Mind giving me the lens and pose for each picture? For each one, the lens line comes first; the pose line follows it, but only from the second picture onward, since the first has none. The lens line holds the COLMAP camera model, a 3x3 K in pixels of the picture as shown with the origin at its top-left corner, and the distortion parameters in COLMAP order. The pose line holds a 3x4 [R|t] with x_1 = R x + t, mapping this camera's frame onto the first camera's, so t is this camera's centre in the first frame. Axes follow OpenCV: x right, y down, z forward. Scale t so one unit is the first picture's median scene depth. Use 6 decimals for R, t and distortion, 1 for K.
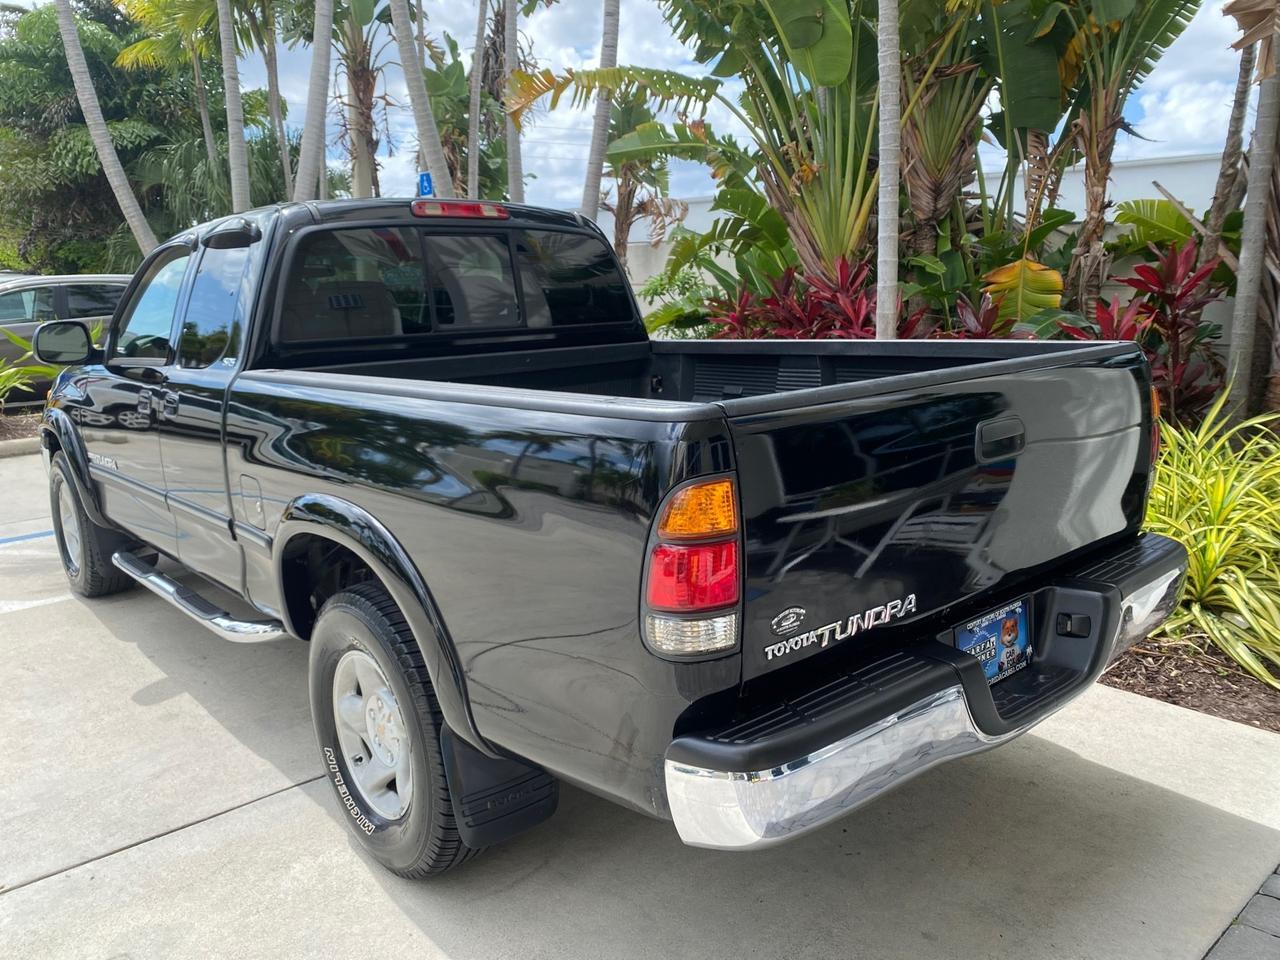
lens RADIAL K [[991.8, 0, 637.5], [0, 991.8, 477.0], [0, 0, 1]] dist [-0.003545, 0.008597]
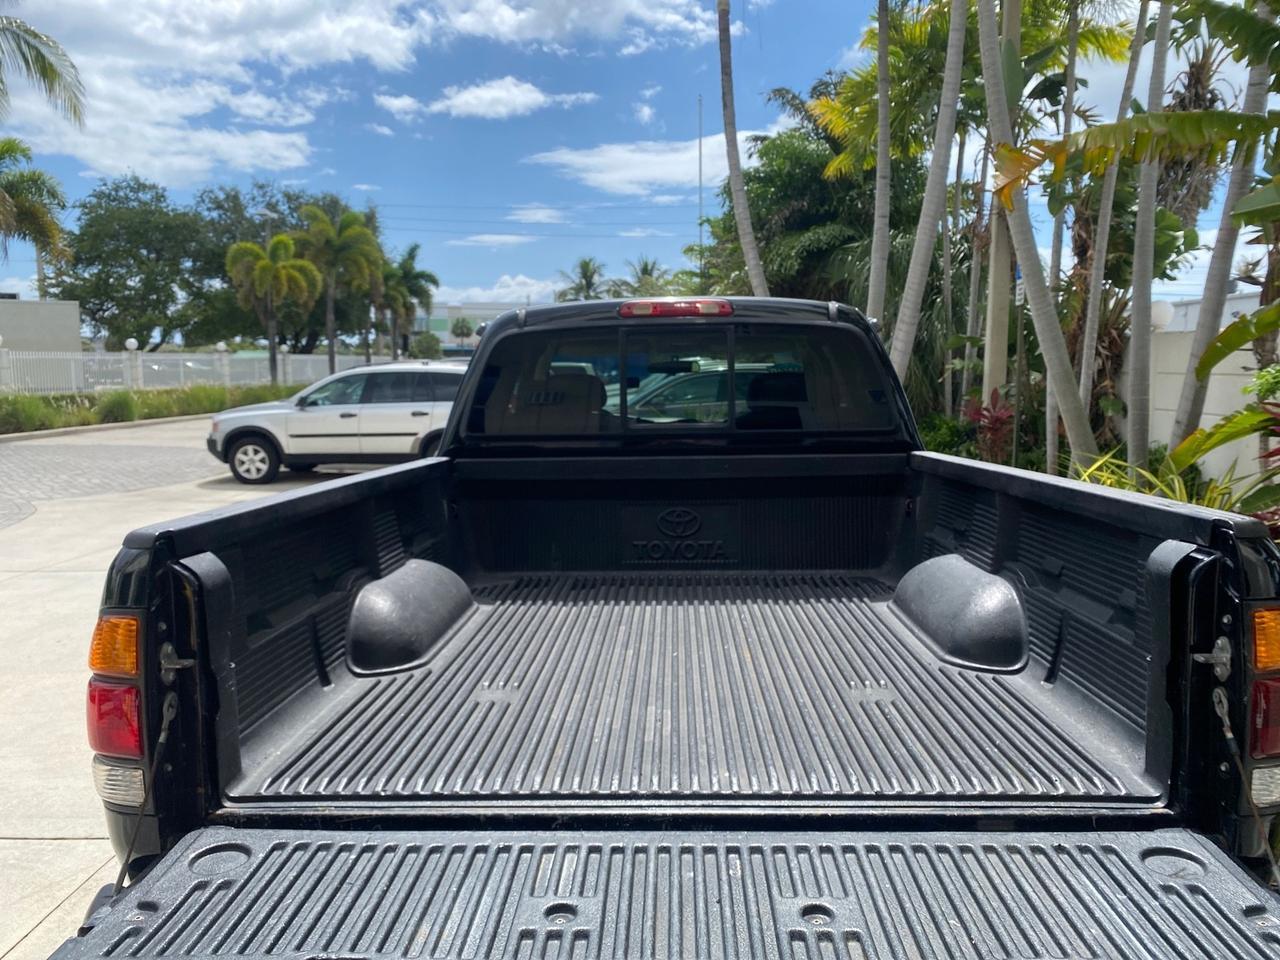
lens RADIAL K [[994.3, 0, 637.2], [0, 994.3, 492.3], [0, 0, 1]] dist [0.001726, -0.003562]
pose [[0.733265, 0.090773, -0.673856, 0.302700], [-0.136074, 0.990591, -0.014631, -0.047158], [0.666188, 0.102423, 0.738718, 0.183843]]
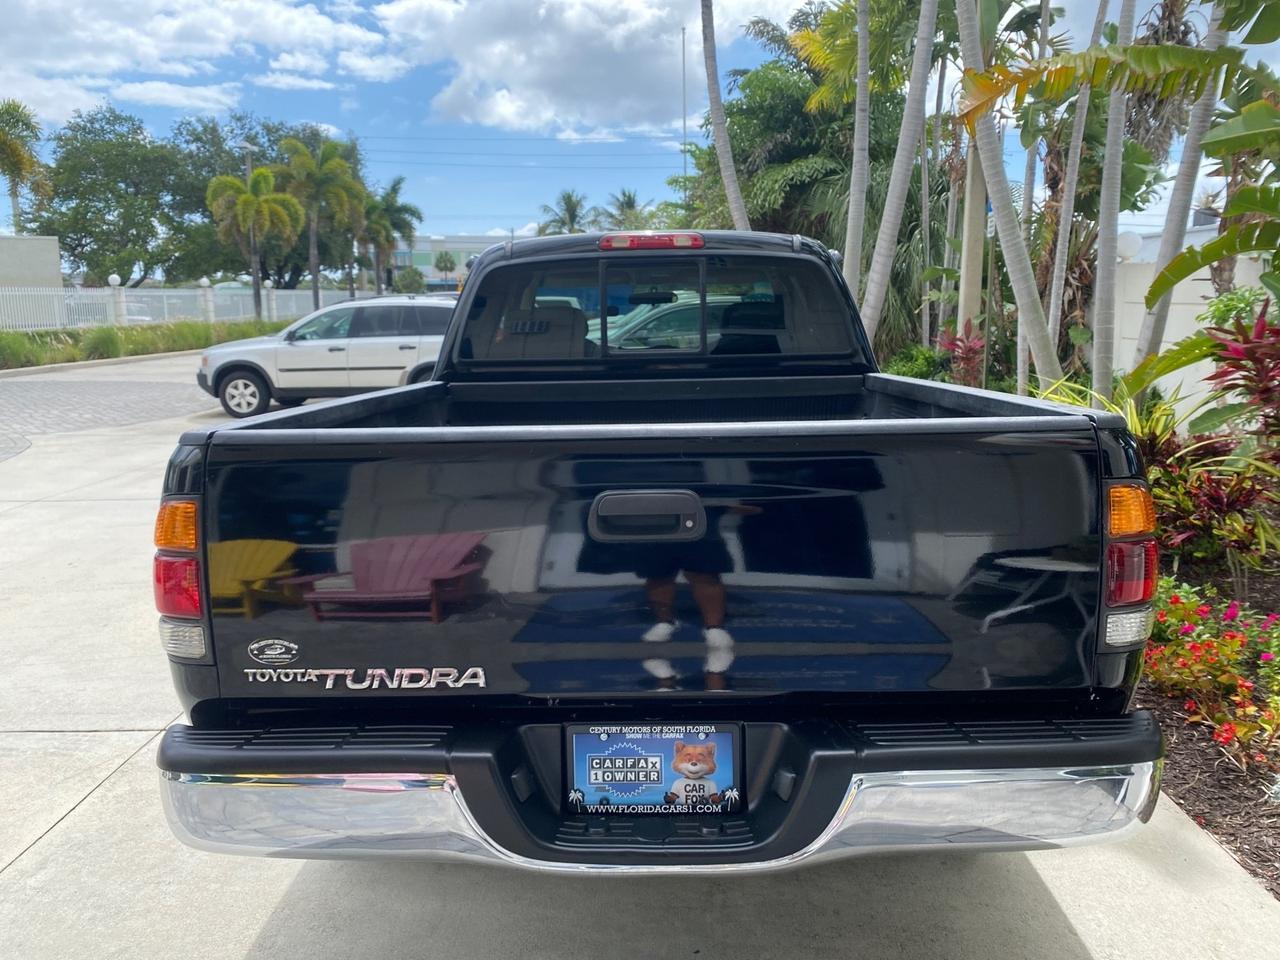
lens RADIAL K [[991.3, 0, 639.1], [0, 991.3, 476.2], [0, 0, 1]] dist [0.001001, 0.003594]
pose [[0.744144, 0.118365, -0.657450, 0.344513], [-0.129241, 0.991092, 0.032149, -0.036762], [0.655398, 0.061046, 0.752812, 0.147002]]
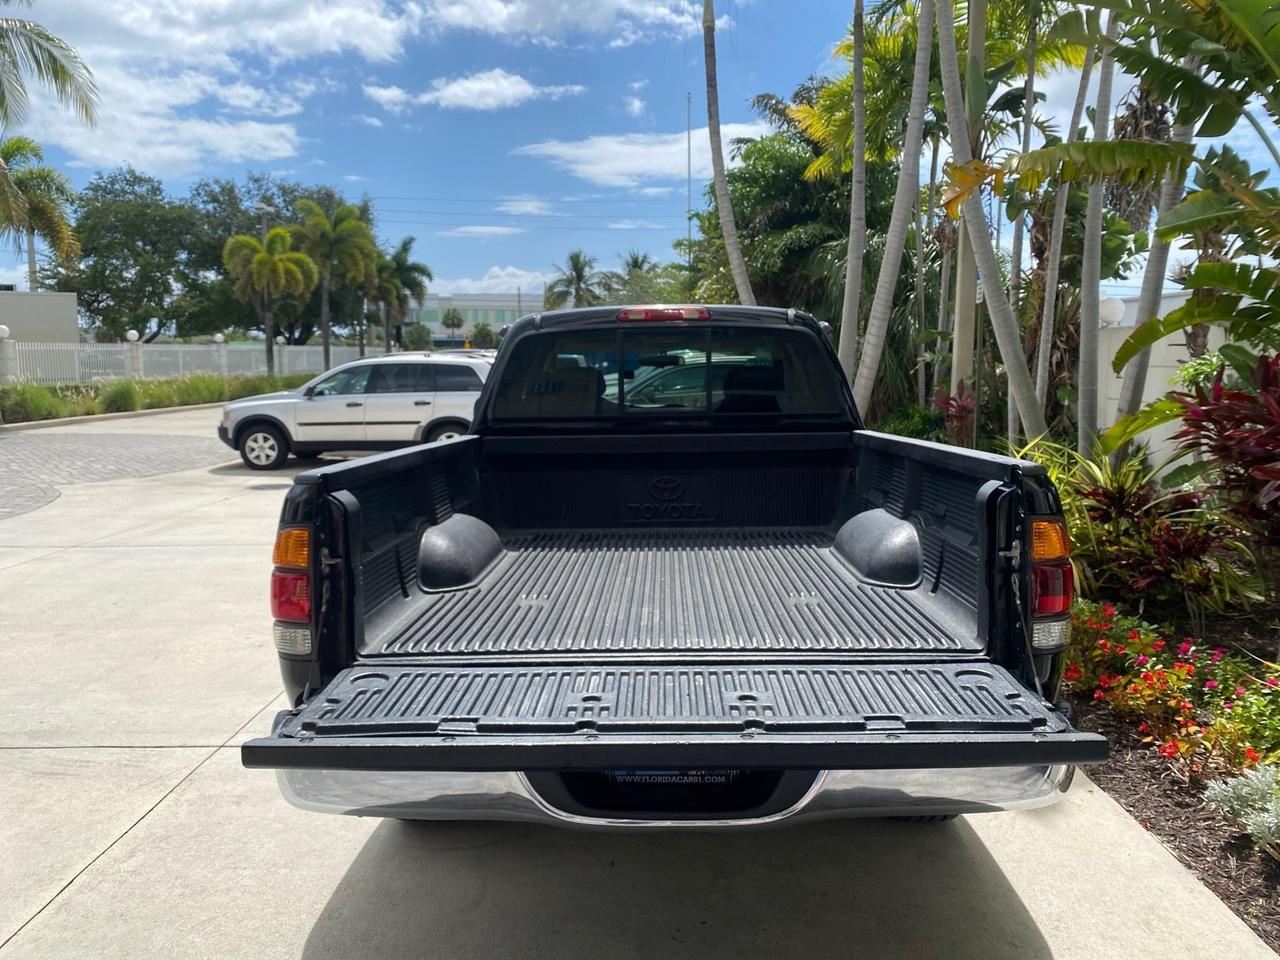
lens RADIAL K [[992.4, 0, 639.6], [0, 992.4, 475.7], [0, 0, 1]] dist [0.001918, 0.001660]
pose [[0.741922, 0.085420, -0.665022, 0.396166], [-0.135209, 0.990536, -0.023613, -0.029848], [0.656711, 0.107436, 0.746450, 0.078287]]
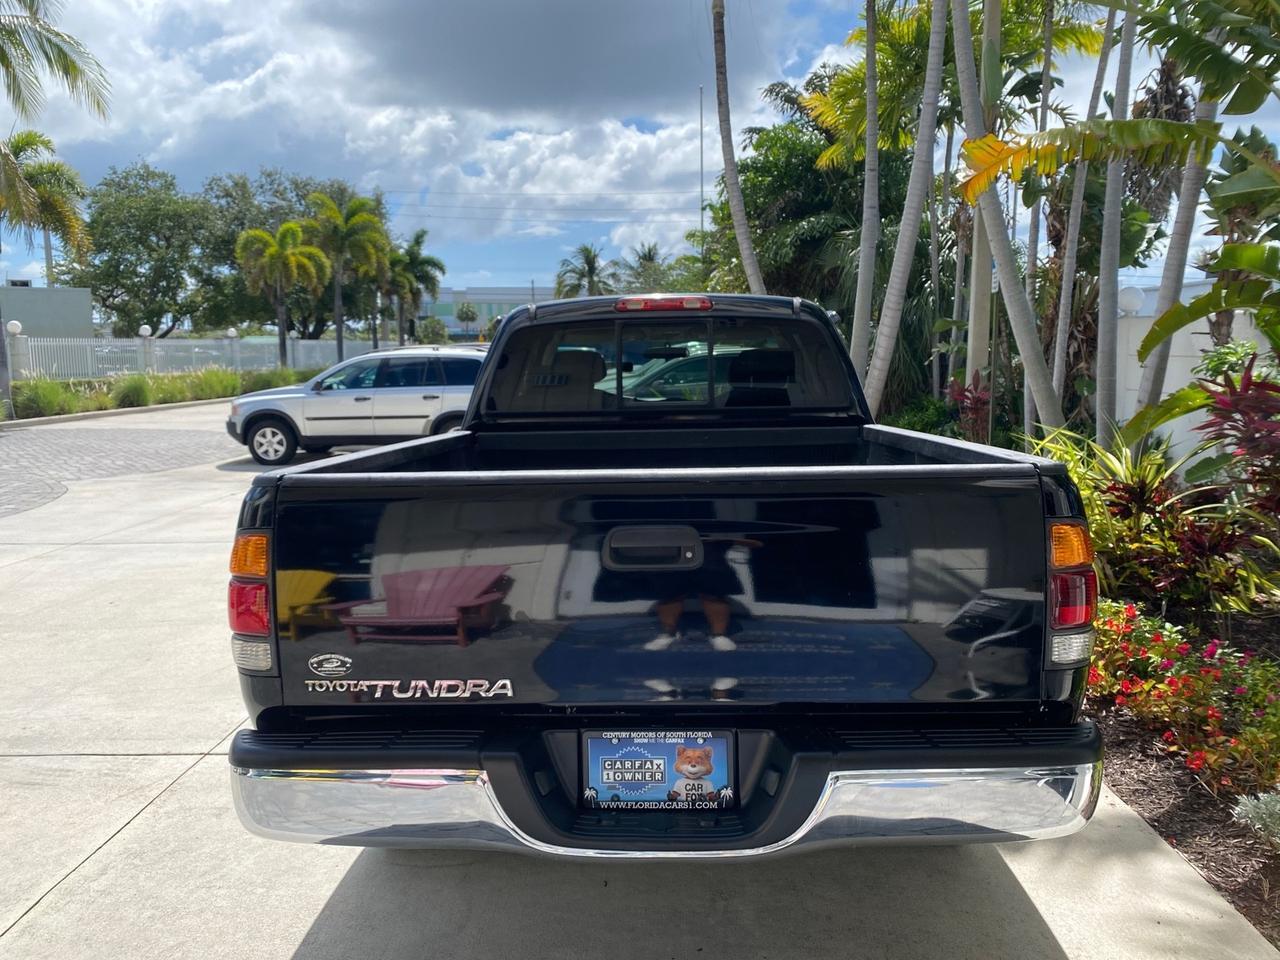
lens RADIAL K [[990.1, 0, 642.2], [0, 990.1, 478.3], [0, 0, 1]] dist [0.003537, -0.000779]
pose [[0.733960, 0.089772, -0.673234, 0.382407], [-0.132275, 0.991140, -0.012044, -0.035188], [0.666187, 0.097892, 0.739332, 0.110343]]
